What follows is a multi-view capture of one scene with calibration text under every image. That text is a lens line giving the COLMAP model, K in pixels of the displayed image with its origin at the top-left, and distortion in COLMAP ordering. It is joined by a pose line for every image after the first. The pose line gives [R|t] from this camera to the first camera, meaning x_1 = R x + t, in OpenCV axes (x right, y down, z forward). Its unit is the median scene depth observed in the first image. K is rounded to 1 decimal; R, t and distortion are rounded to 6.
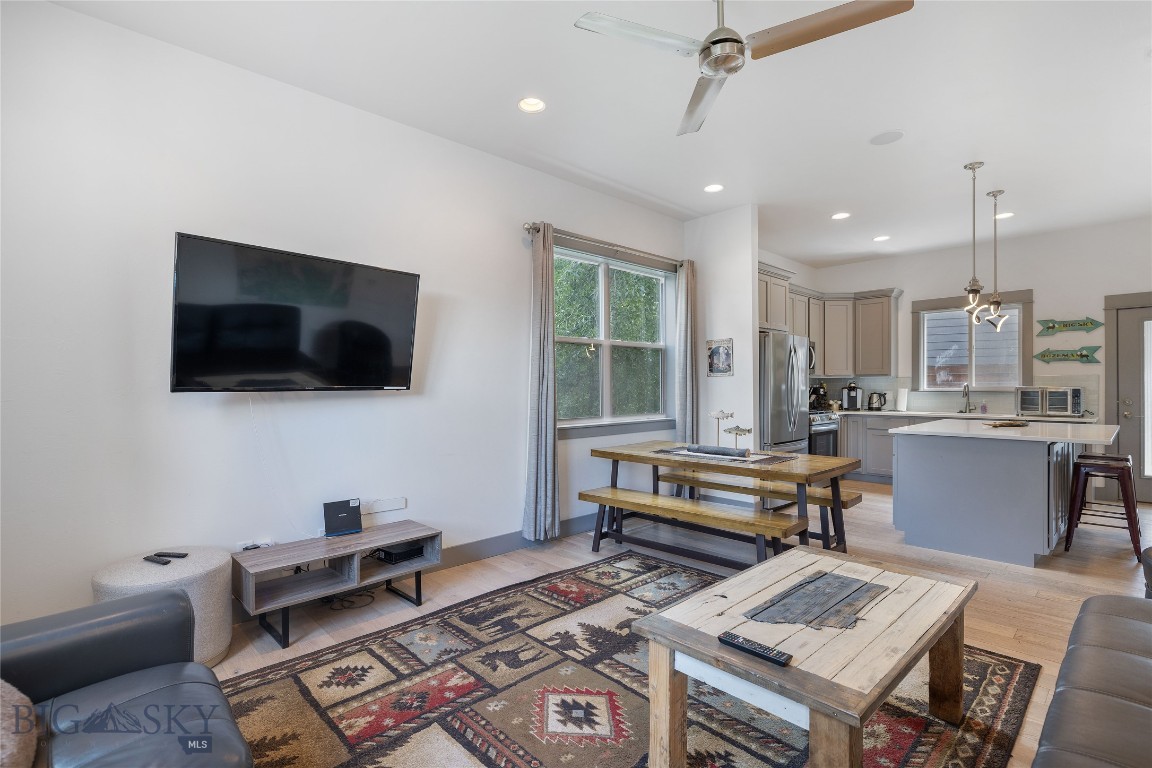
lens RADIAL K [[548.9, 0, 569.5], [0, 548.9, 388.6], [0, 0, 1]] dist [0.005684, 0.001617]
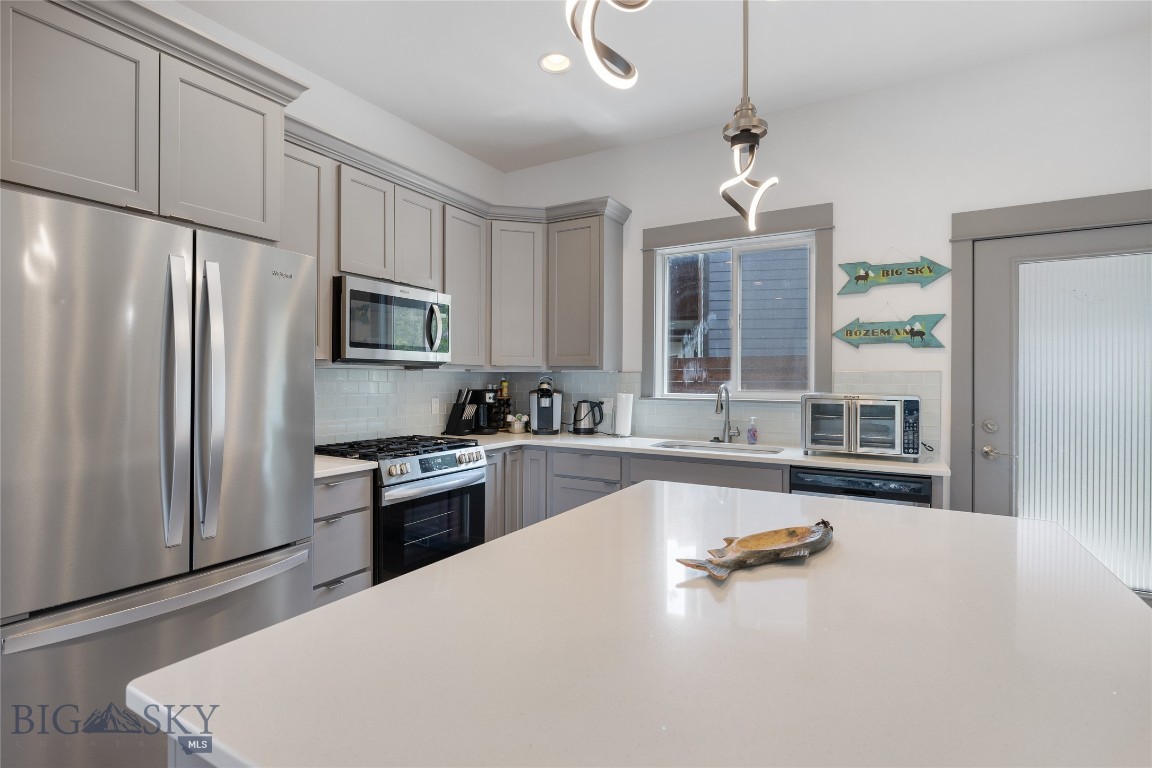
lens RADIAL K [[548.9, 0, 581.6], [0, 548.9, 380.8], [0, 0, 1]] dist [0.005684, 0.001617]
pose [[0.960563, 0.008075, 0.277945, 0.478424], [-0.007080, 0.999964, -0.004581, -0.010835], [-0.277972, 0.002433, 0.960586, 0.578743]]
